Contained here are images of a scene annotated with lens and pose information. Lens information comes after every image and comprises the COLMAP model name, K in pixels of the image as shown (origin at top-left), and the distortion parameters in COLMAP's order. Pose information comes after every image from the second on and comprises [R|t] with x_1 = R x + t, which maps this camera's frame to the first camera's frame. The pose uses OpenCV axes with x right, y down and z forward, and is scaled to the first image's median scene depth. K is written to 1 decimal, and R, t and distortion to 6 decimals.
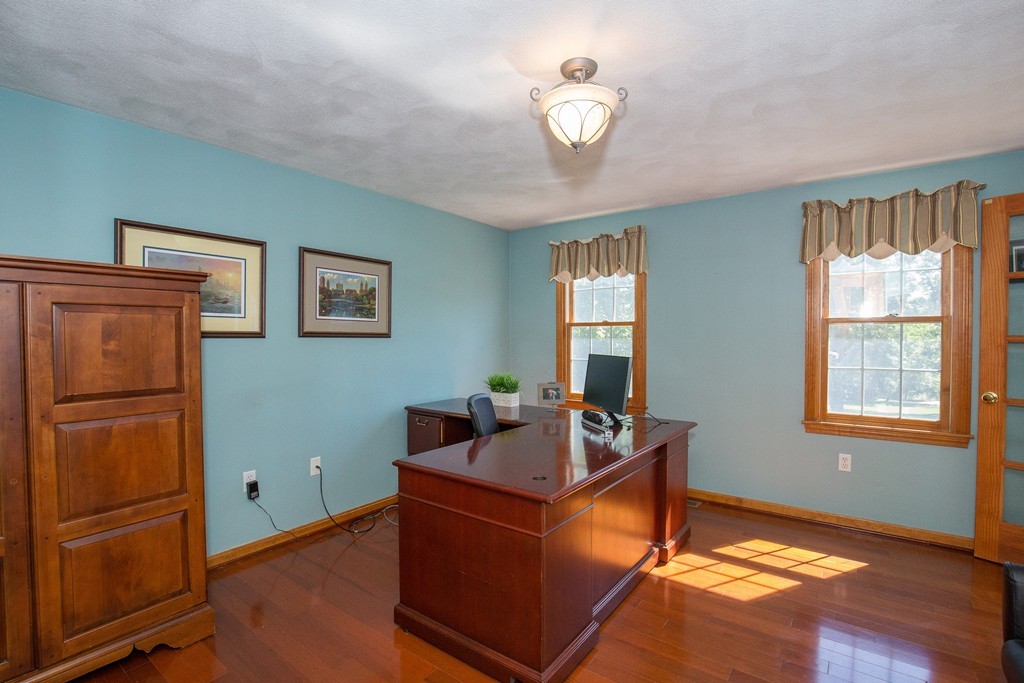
lens RADIAL K [[472.1, 0, 514.0], [0, 472.1, 342.8], [0, 0, 1]] dist [-0.031166, -0.000379]
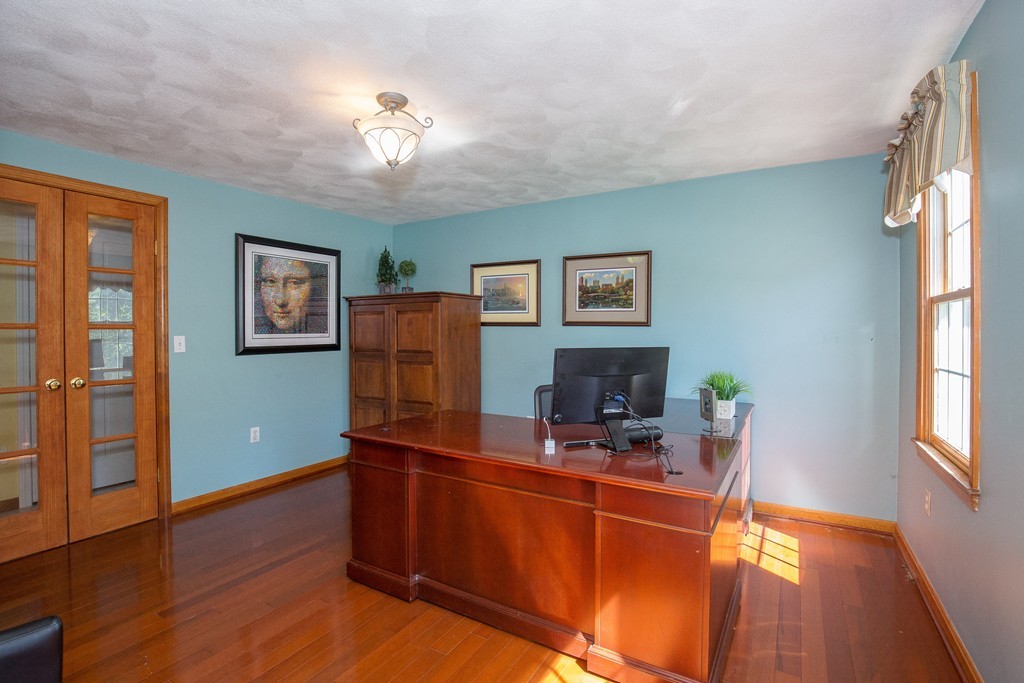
lens RADIAL K [[472.1, 0, 514.8], [0, 472.1, 336.3], [0, 0, 1]] dist [-0.031166, -0.000379]
pose [[0.098606, 0.010325, -0.995073, 0.786078], [-0.018638, 0.999790, 0.008528, 0.008030], [0.994952, 0.017705, 0.098778, 0.683624]]
